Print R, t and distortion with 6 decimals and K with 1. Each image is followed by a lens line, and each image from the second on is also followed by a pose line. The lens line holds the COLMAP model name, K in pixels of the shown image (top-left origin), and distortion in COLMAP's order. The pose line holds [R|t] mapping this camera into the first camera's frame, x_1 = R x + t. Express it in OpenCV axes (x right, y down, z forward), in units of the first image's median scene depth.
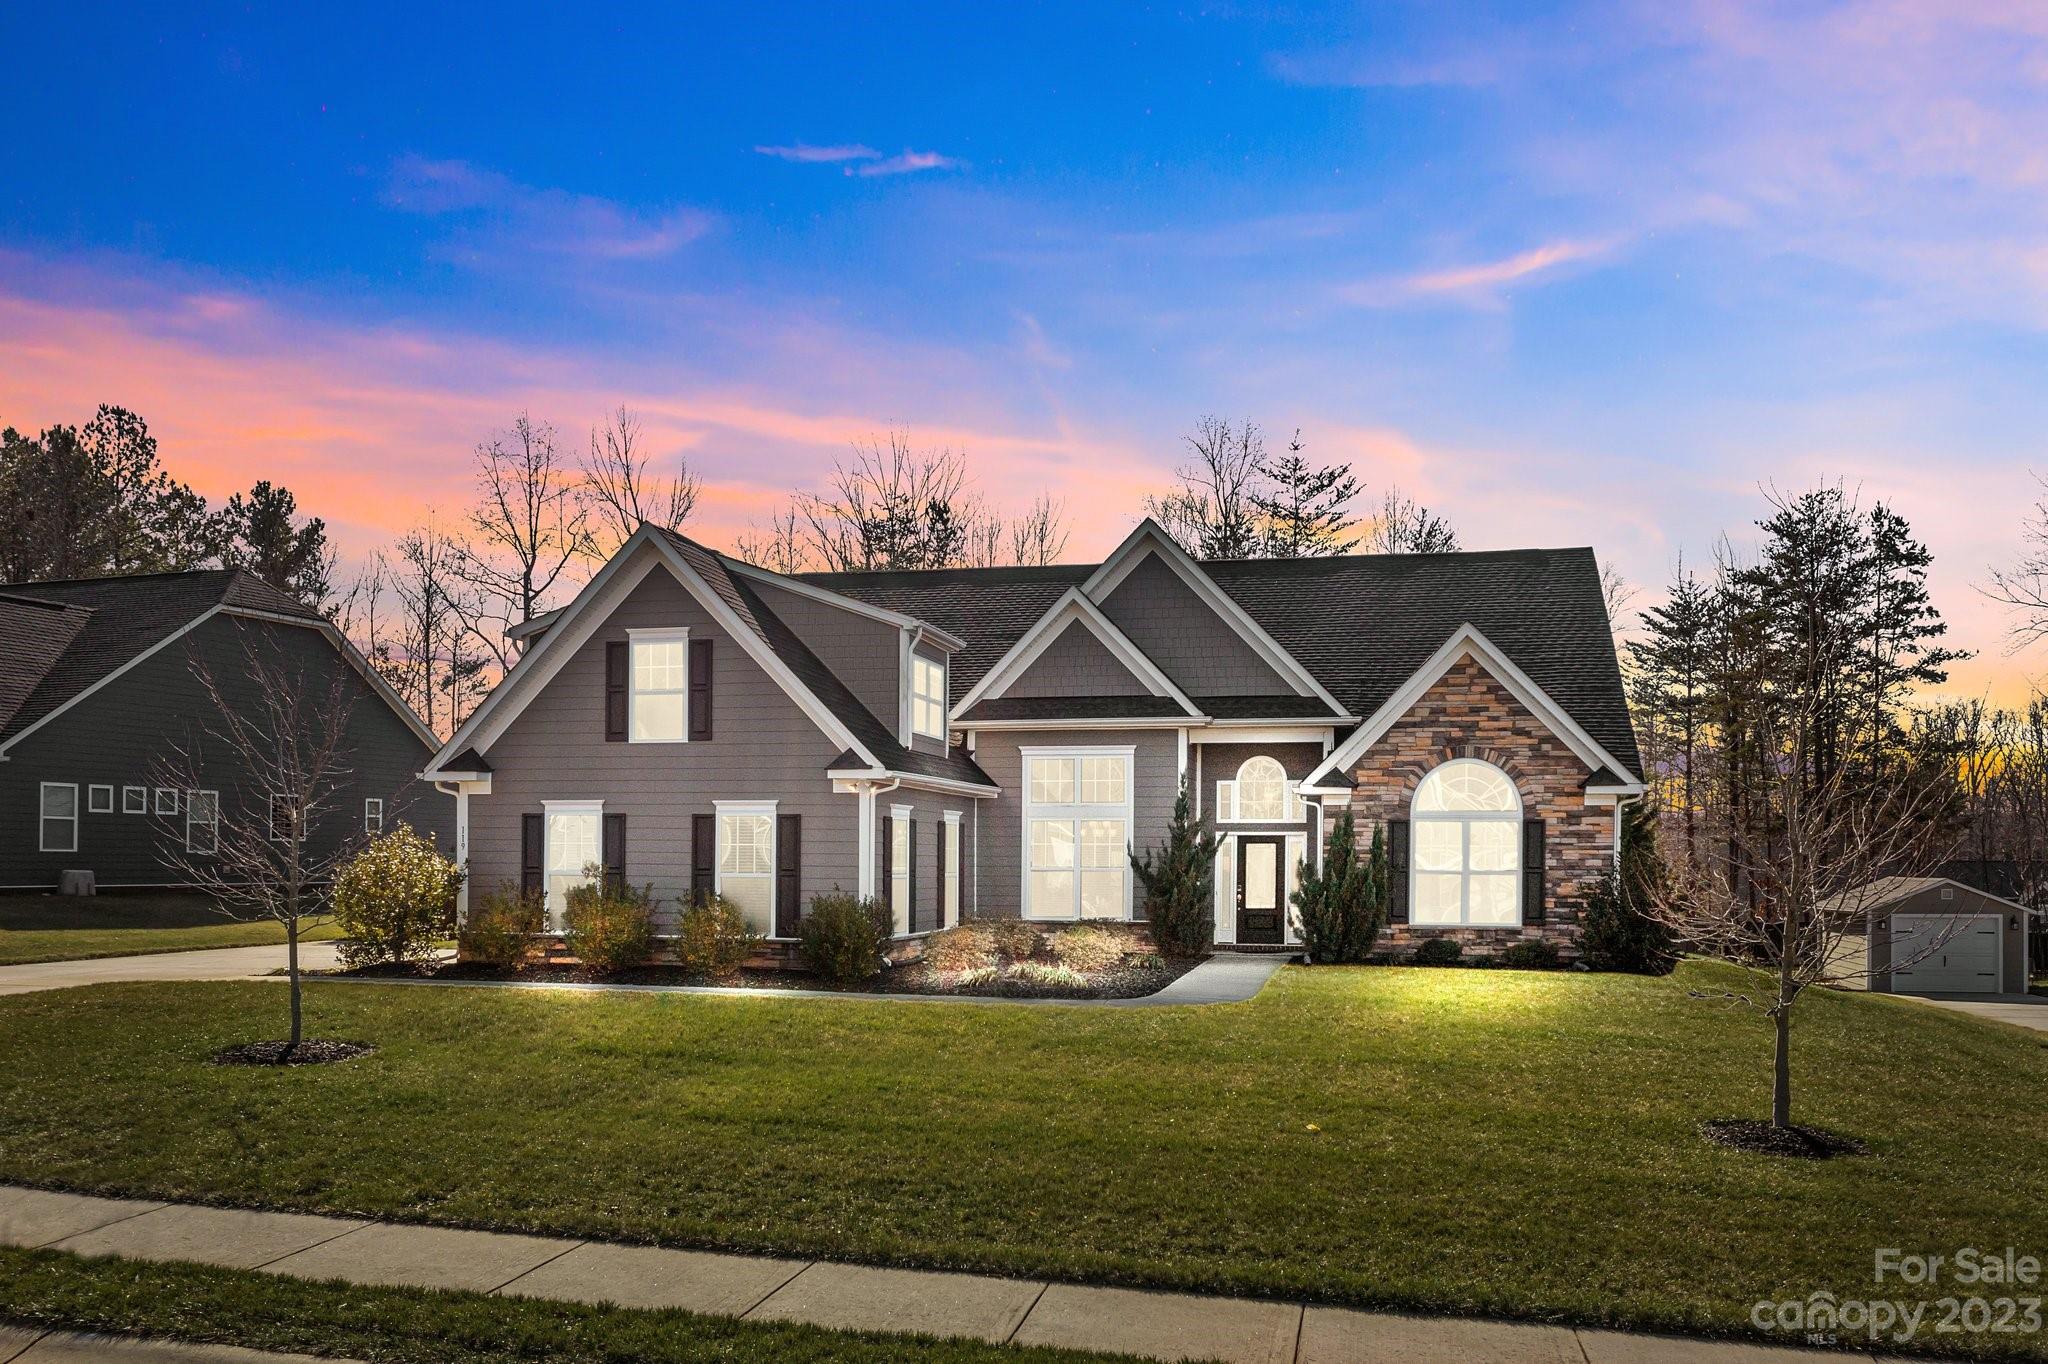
lens RADIAL K [[1671.0, 0, 1024.0], [0, 1671.0, 682.0], [0, 0, 1]] dist [-0.000349, -0.006381]
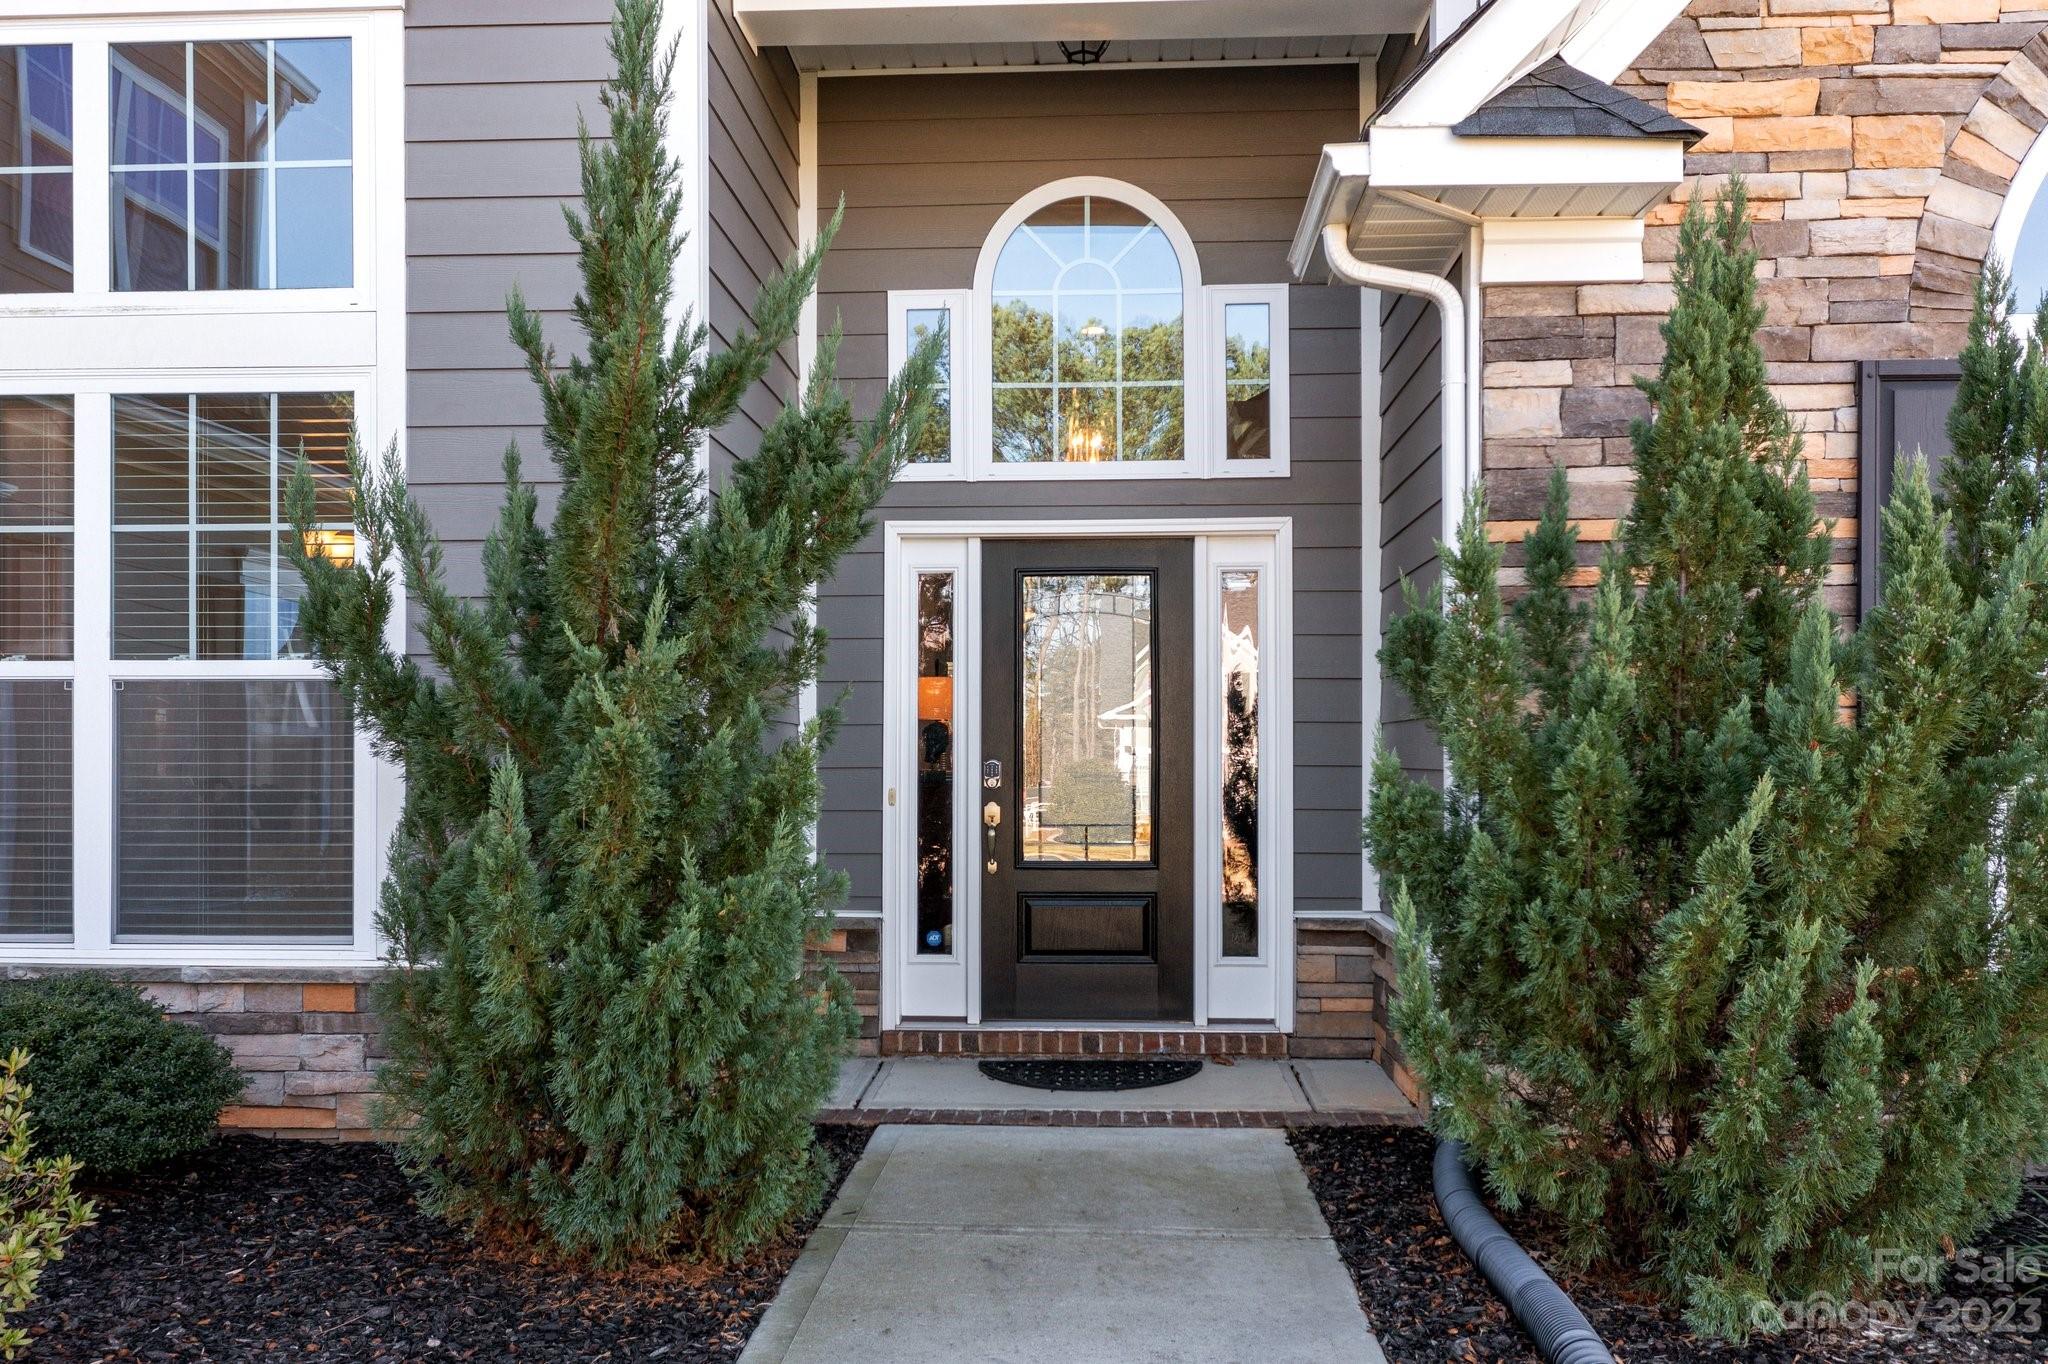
lens RADIAL K [[1671.0, 0, 1024.0], [0, 1671.0, 682.0], [0, 0, 1]] dist [-0.000349, -0.006381]
pose [[0.987616, -0.016196, 0.156051, 0.106378], [0.004439, 0.997144, 0.075398, 0.102161], [-0.156826, -0.073772, 0.984867, 0.844743]]
